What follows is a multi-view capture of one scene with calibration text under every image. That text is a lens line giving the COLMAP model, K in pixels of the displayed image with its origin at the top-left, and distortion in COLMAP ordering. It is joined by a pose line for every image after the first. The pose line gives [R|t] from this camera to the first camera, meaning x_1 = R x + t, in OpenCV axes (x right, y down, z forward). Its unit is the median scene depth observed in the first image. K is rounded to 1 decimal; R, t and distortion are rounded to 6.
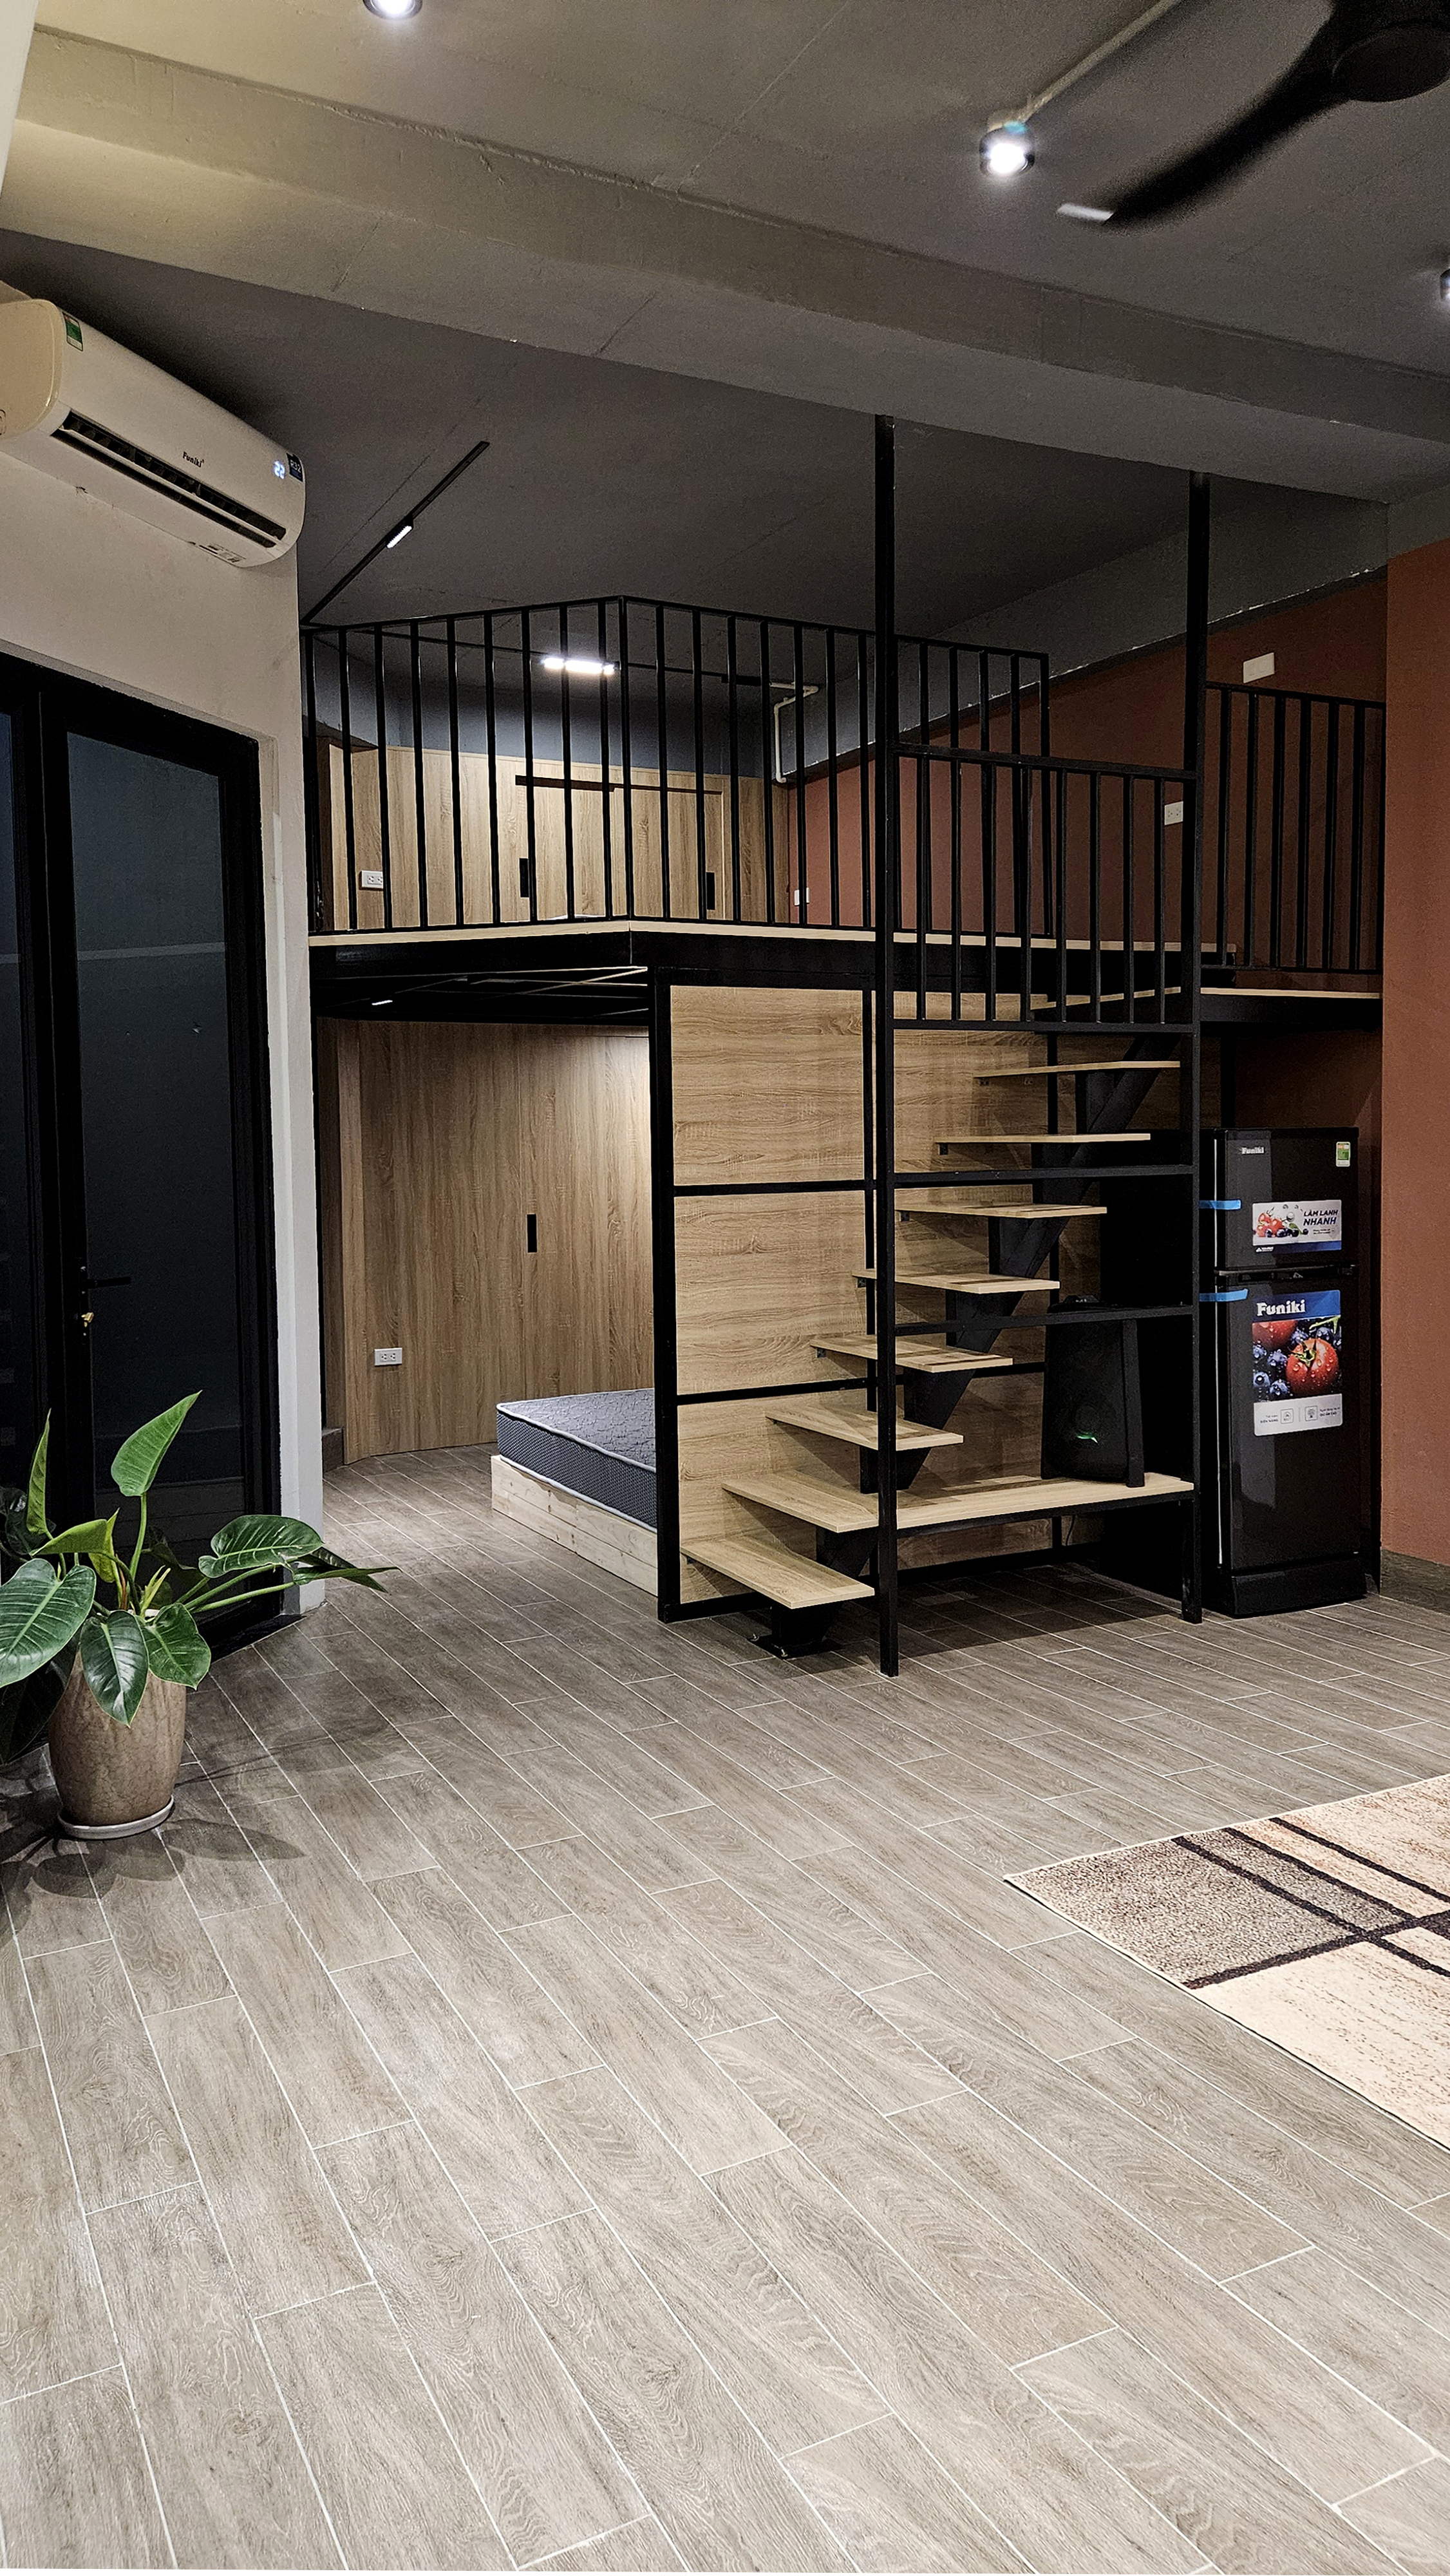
lens RADIAL K [[1773.2, 0, 731.8], [0, 1773.2, 1161.5], [0, 0, 1]] dist [0.178196, -0.132812]
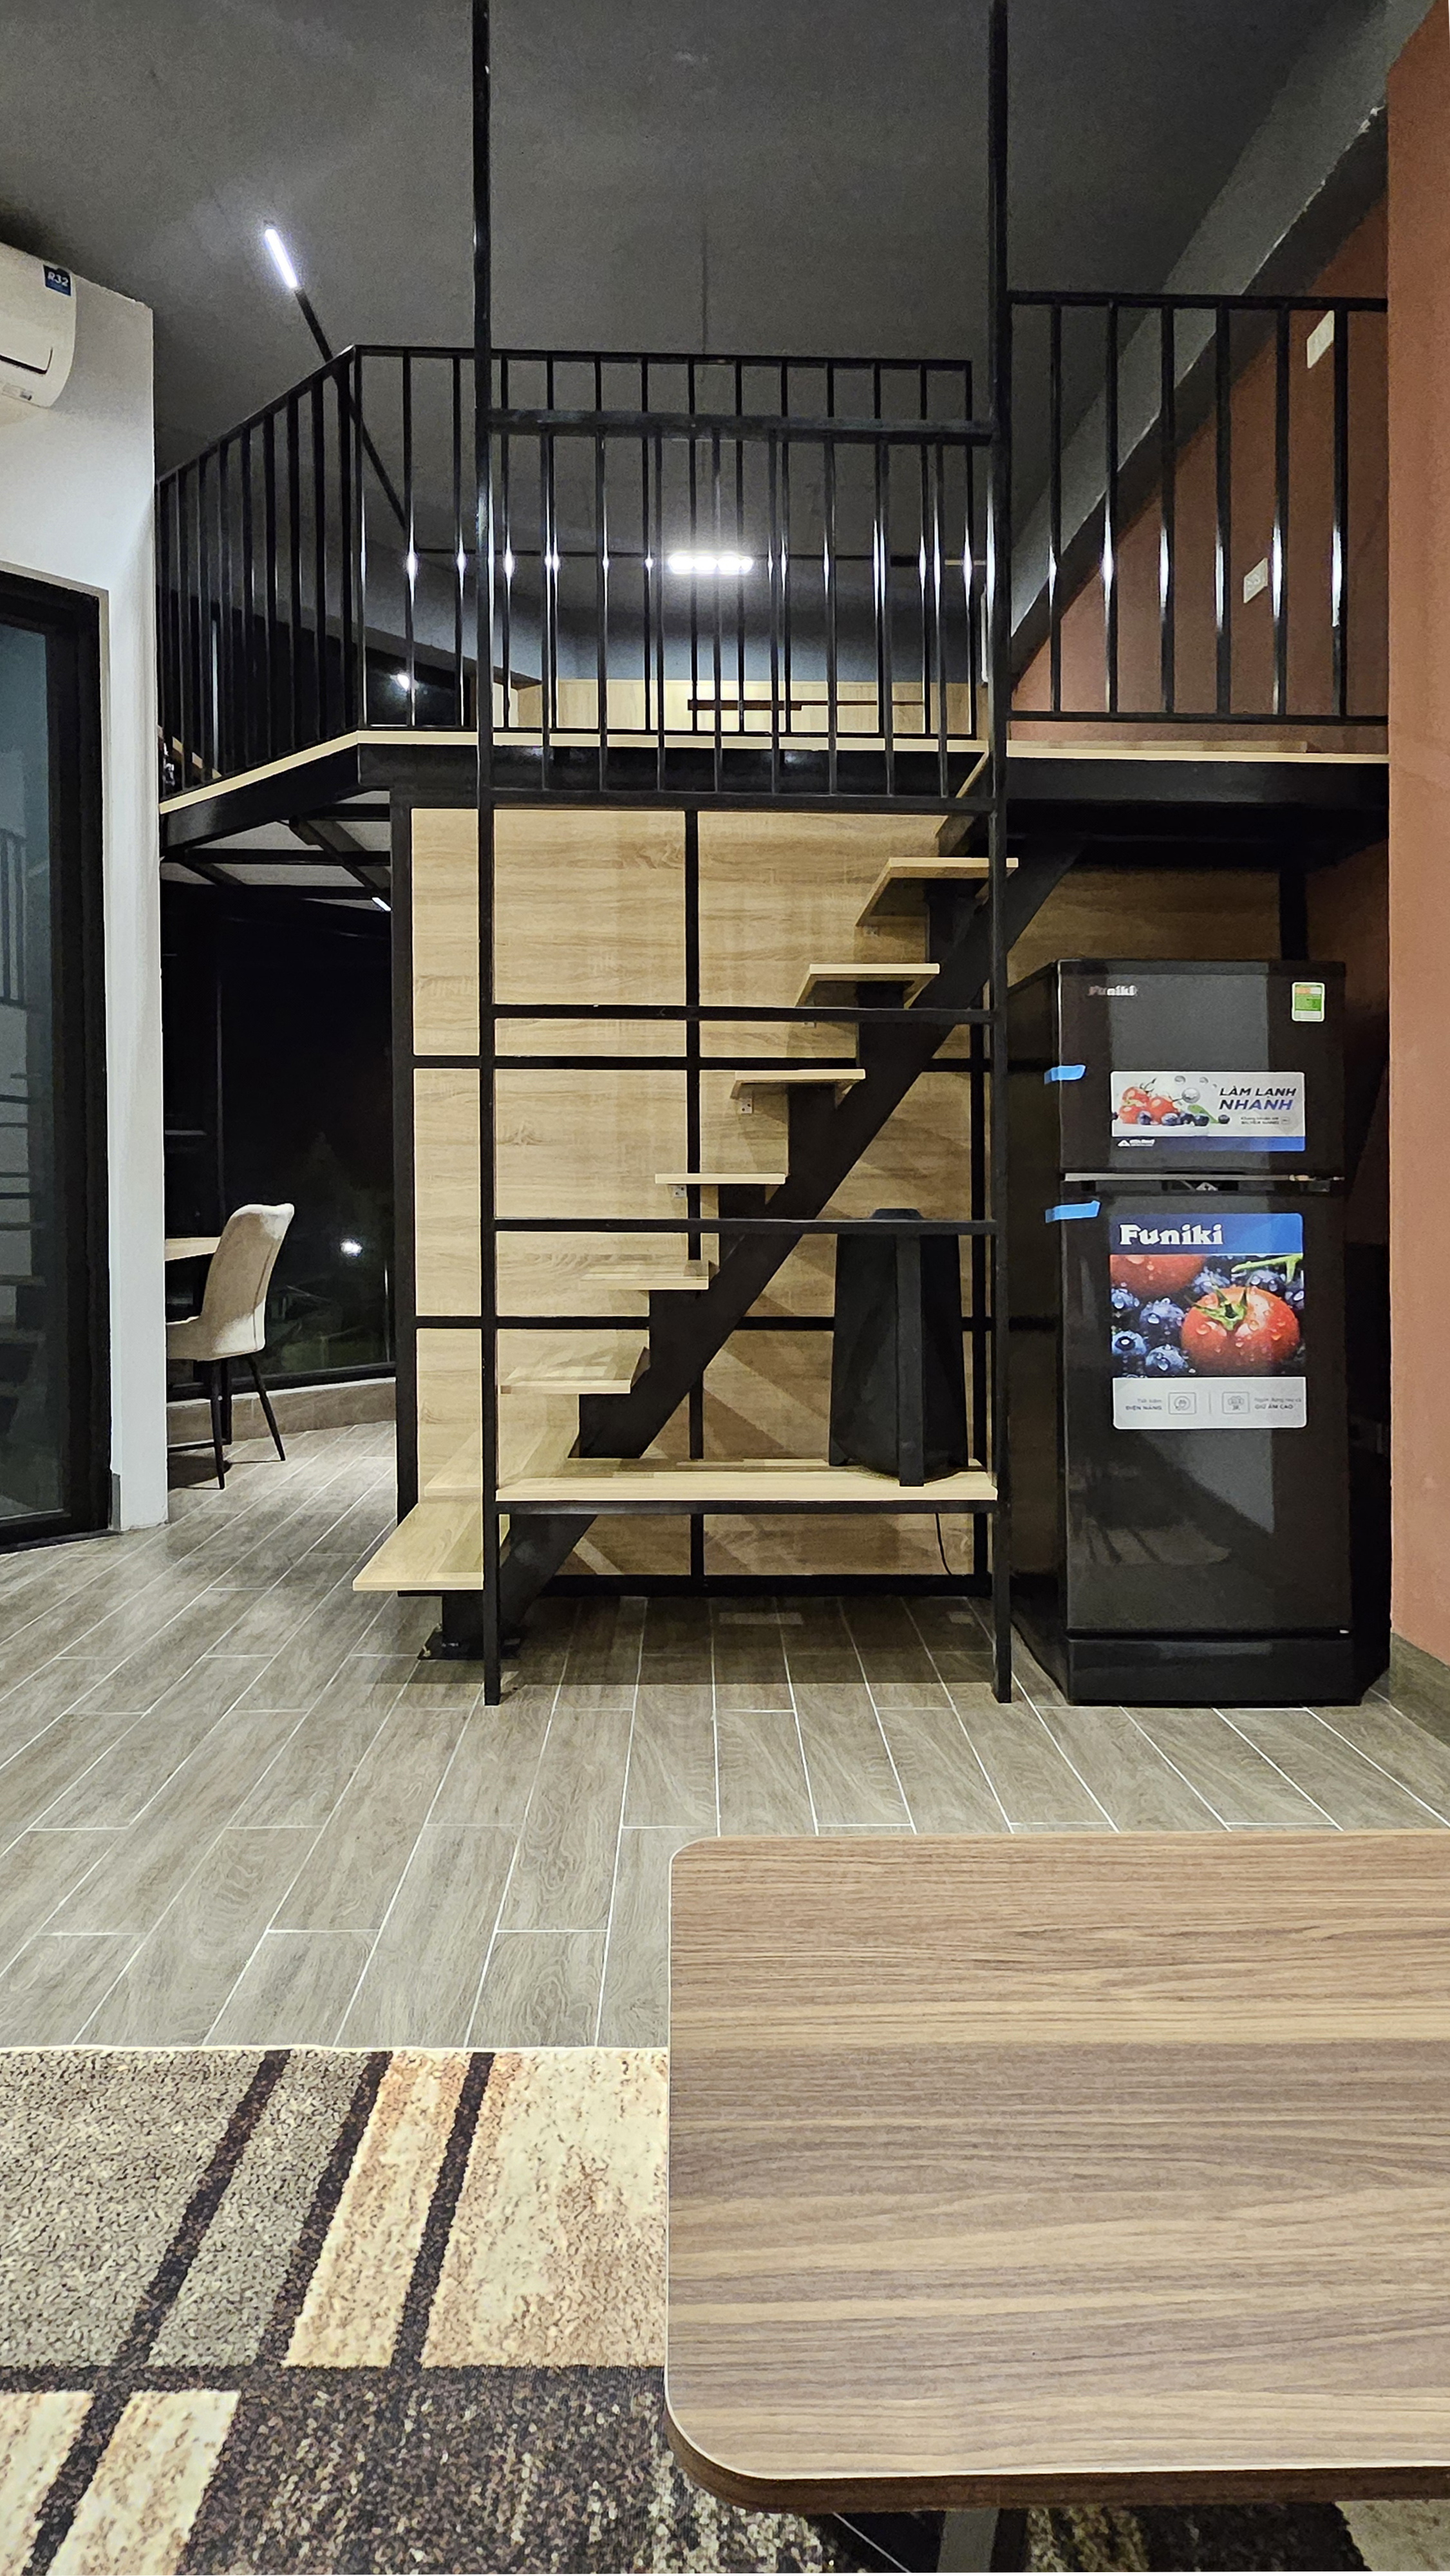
lens RADIAL K [[1560.1, 0, 729.9], [0, 1560.1, 1138.8], [0, 0, 1]] dist [-0.004212, 0.015650]
pose [[0.896101, 0.011905, -0.443690, 0.411177], [-0.023628, 0.999502, -0.020901, 0.062270], [0.443221, 0.029213, 0.895936, 0.429044]]
